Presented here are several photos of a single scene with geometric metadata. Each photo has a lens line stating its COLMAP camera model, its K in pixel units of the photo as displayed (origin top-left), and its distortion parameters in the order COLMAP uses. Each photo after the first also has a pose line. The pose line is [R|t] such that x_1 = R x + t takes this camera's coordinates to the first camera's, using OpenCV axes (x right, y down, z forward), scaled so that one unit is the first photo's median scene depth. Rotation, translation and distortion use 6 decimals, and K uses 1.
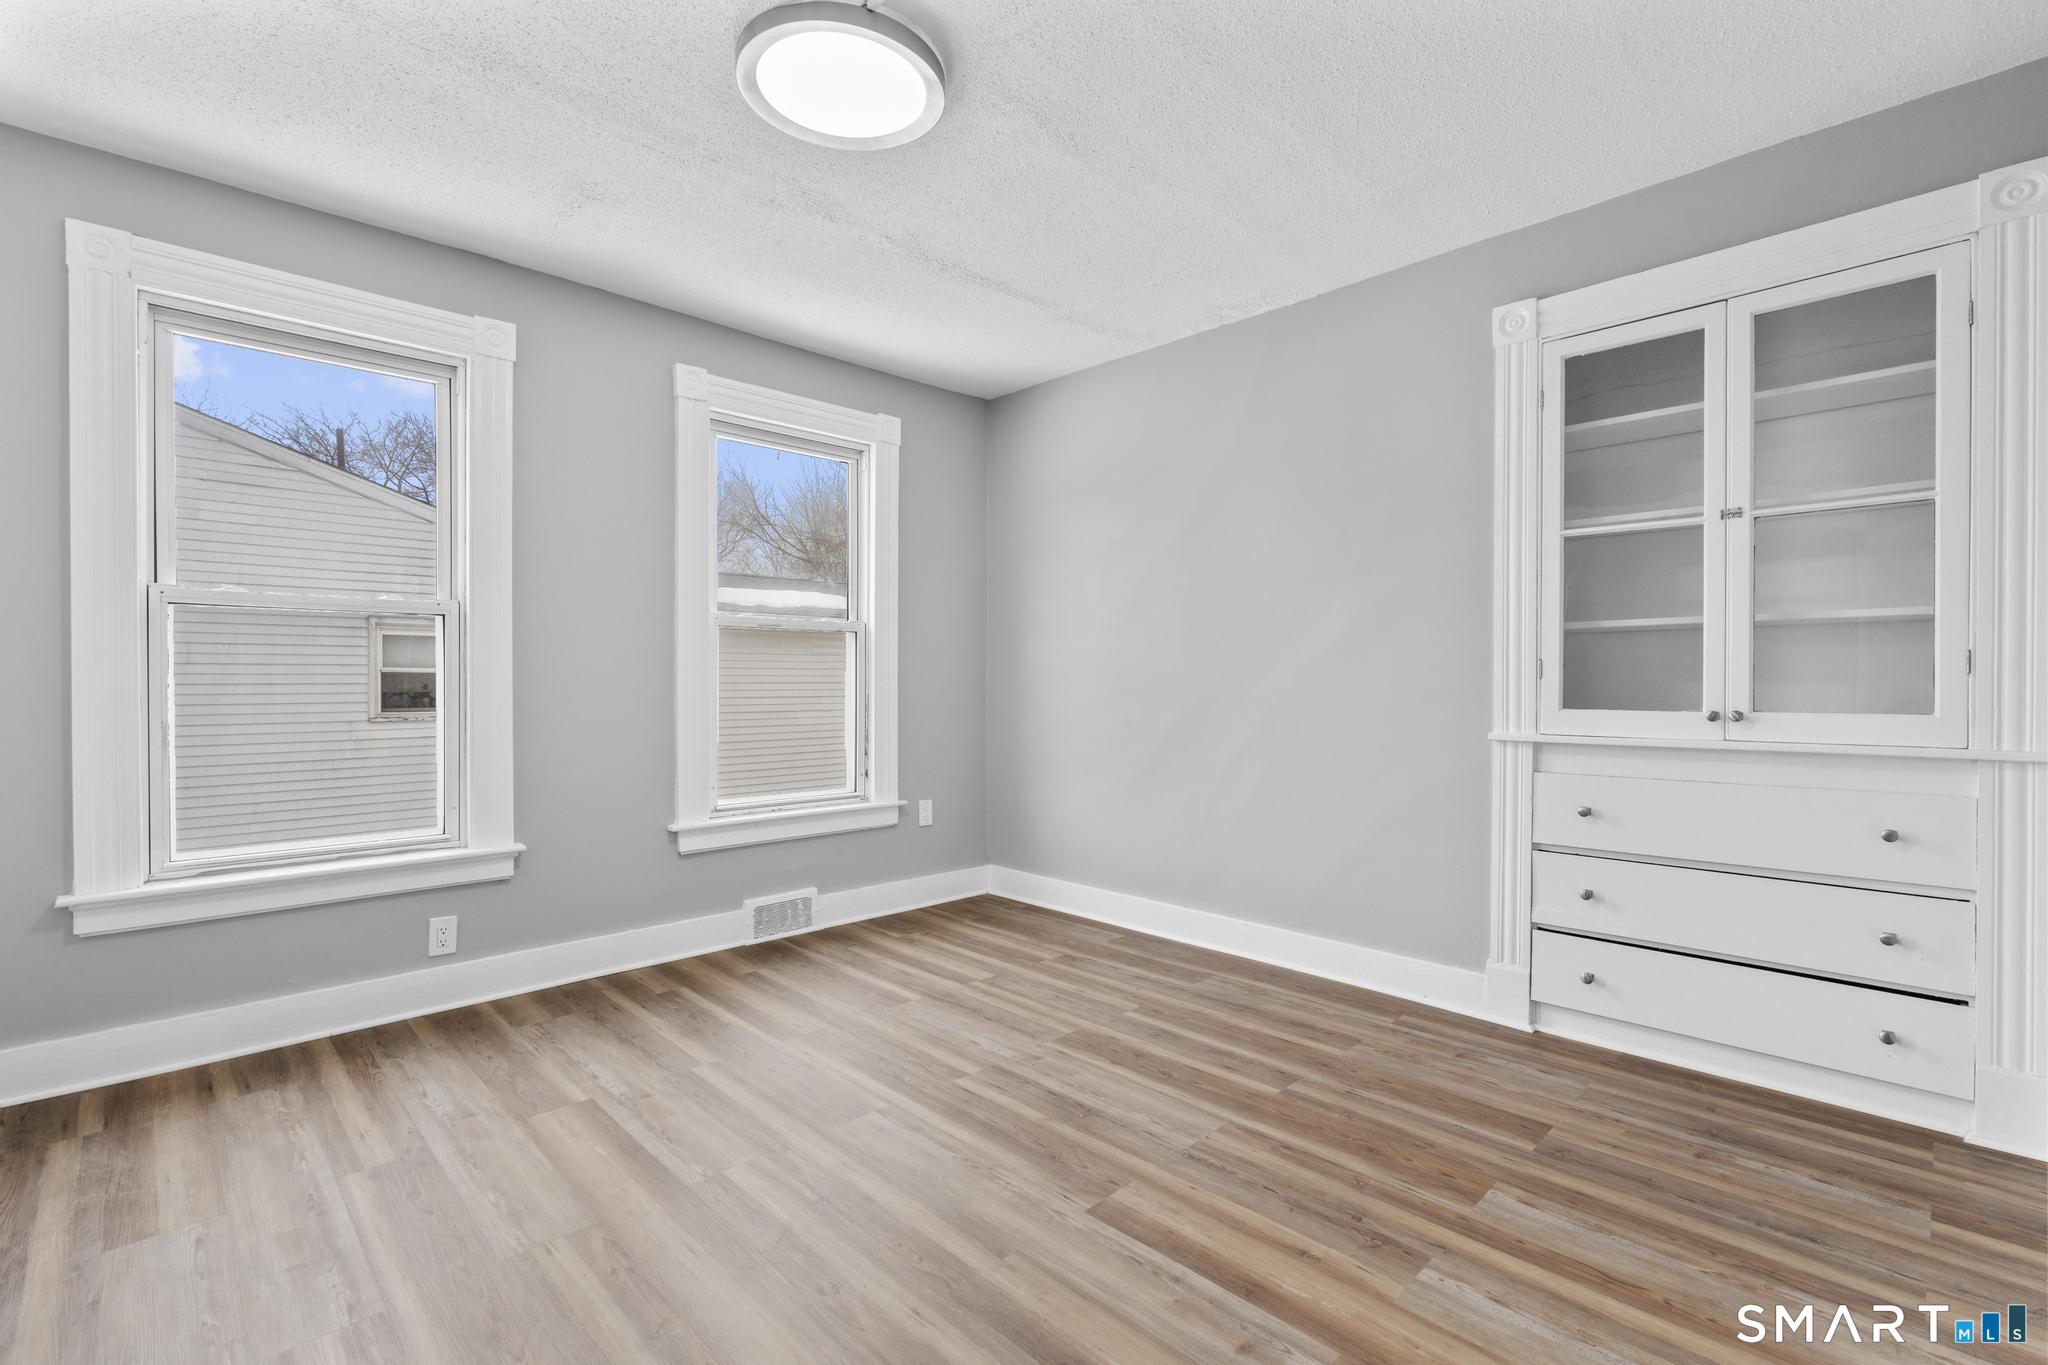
lens RADIAL K [[916.4, 0, 1026.1], [0, 916.4, 687.0], [0, 0, 1]] dist [-0.010776, 0.003612]
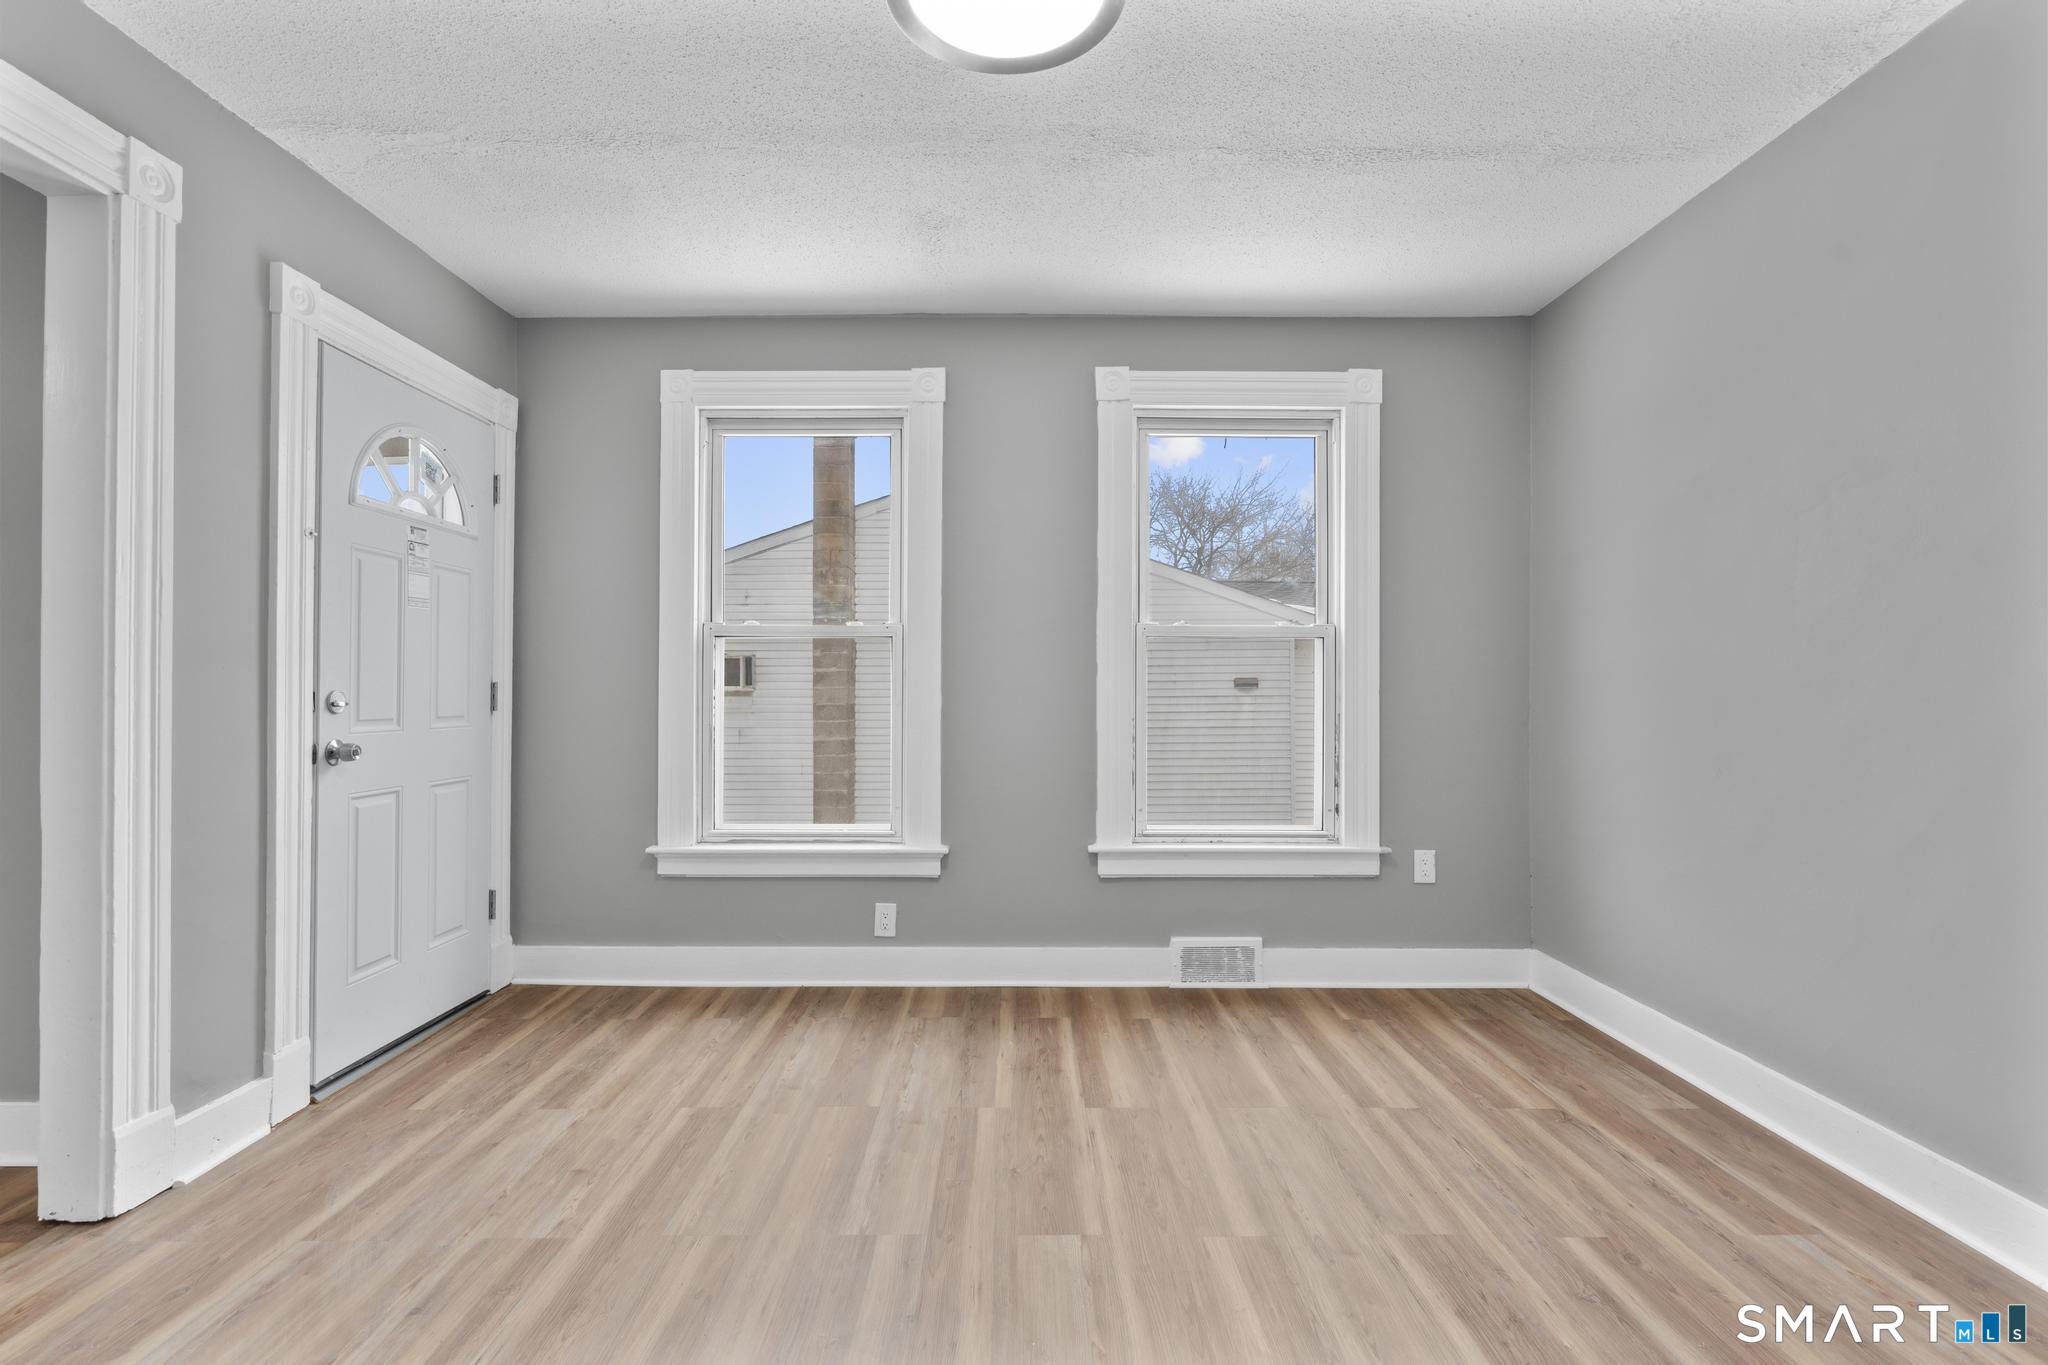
lens RADIAL K [[916.4, 0, 1015.1], [0, 916.4, 686.7], [0, 0, 1]] dist [-0.010776, 0.003612]
pose [[0.713529, -0.002323, -0.700622, 0.301239], [-0.008504, 0.999892, -0.011977, -0.005040], [0.700574, 0.014504, 0.713432, 0.326035]]
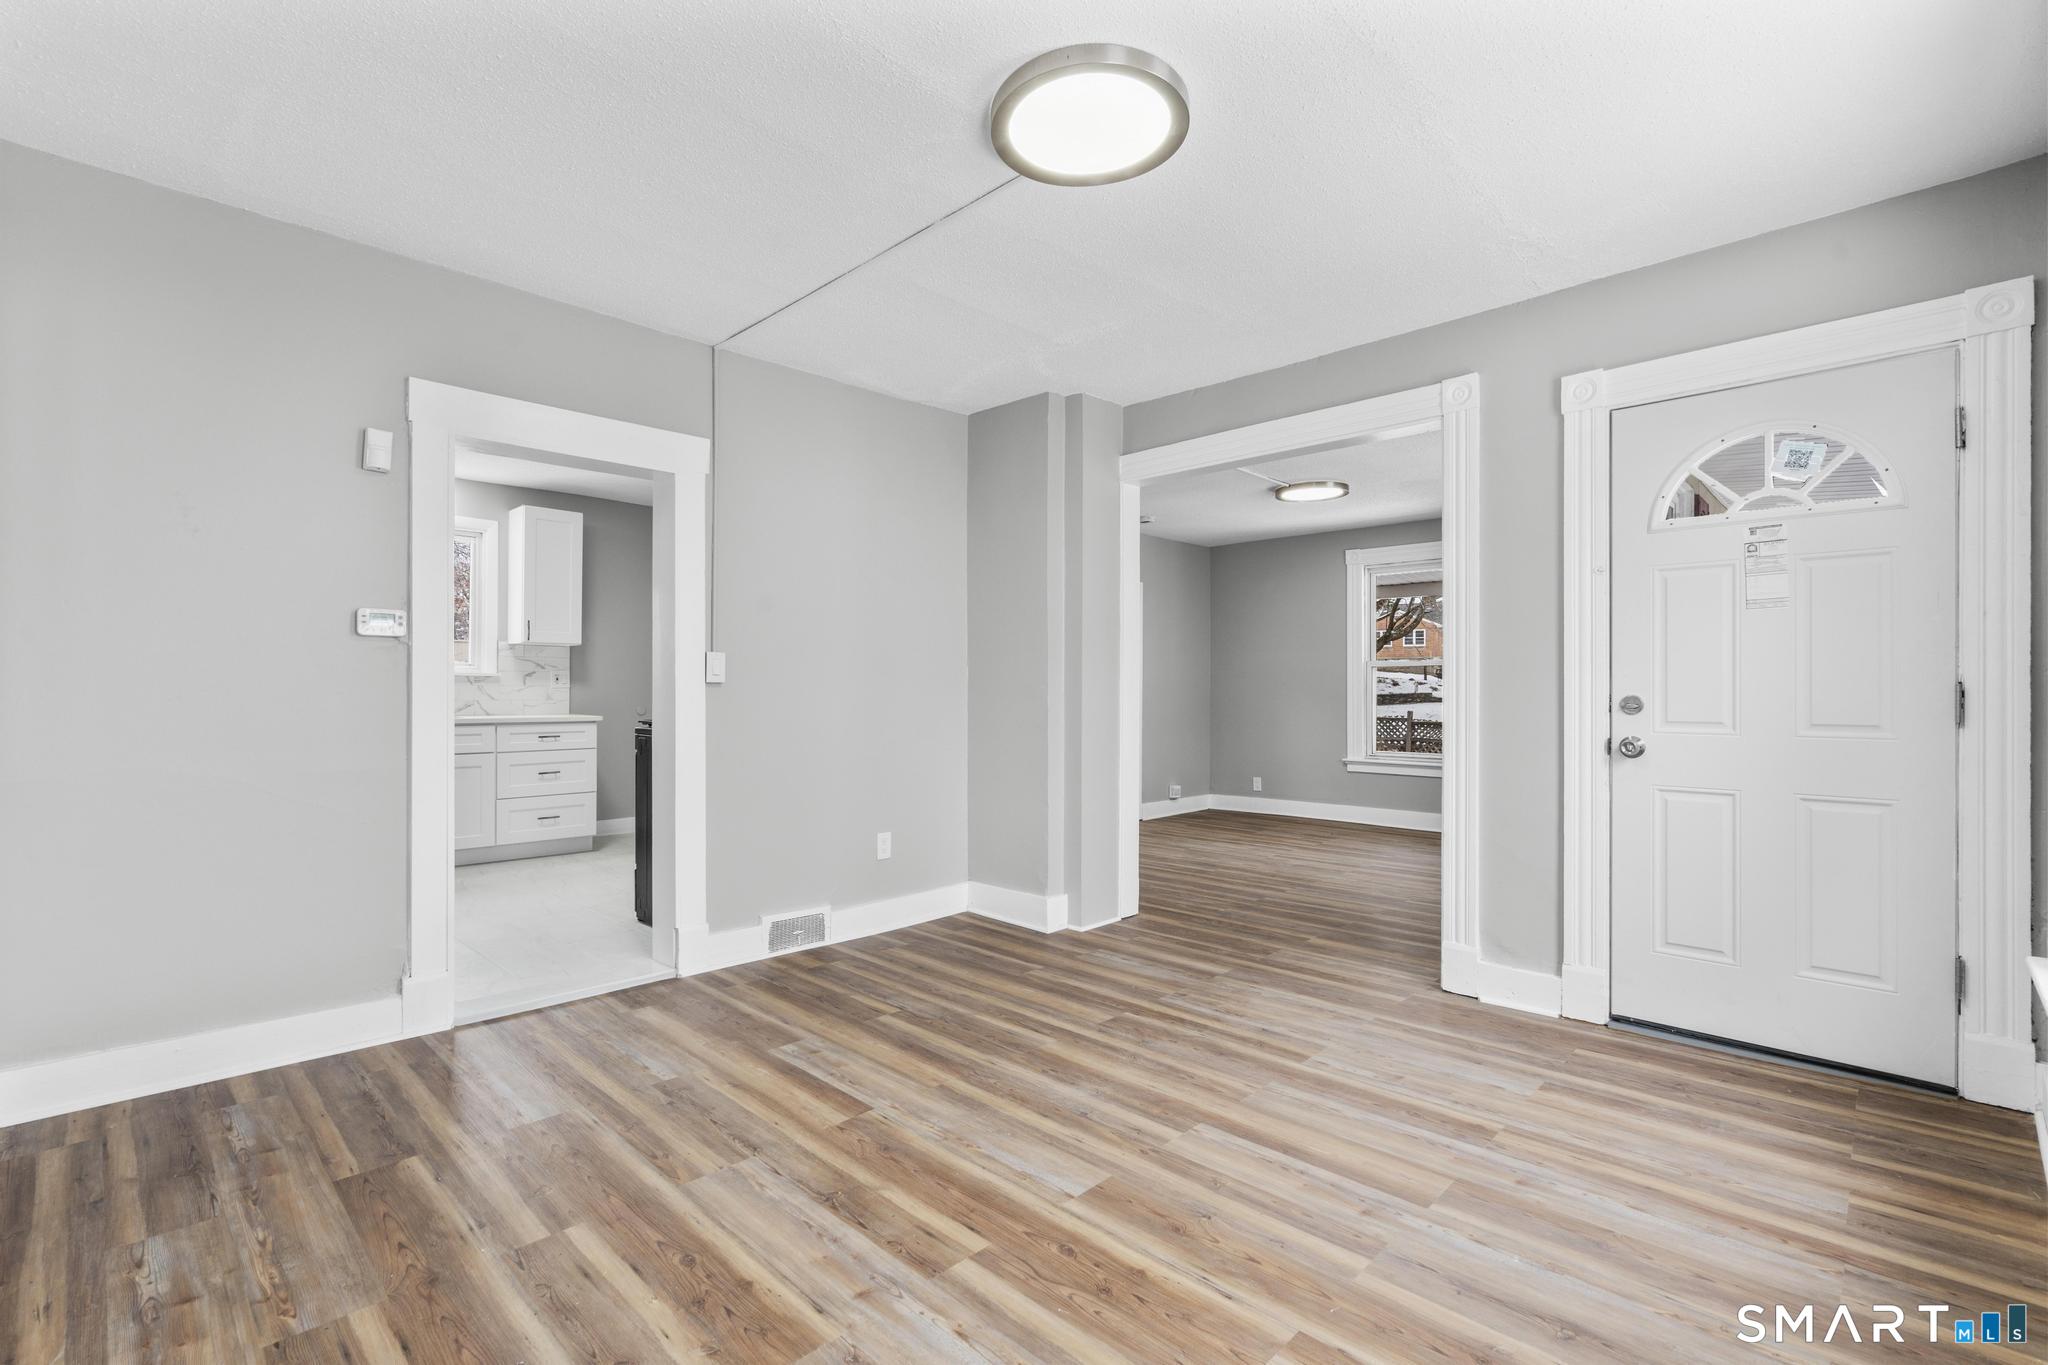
lens RADIAL K [[916.4, 0, 1027.1], [0, 916.4, 690.4], [0, 0, 1]] dist [-0.010776, 0.003612]
pose [[-0.999764, -0.001110, -0.021687, -0.084952], [-0.001283, 0.999967, 0.007988, -0.019592], [0.021677, 0.008013, -0.999733, 1.582108]]
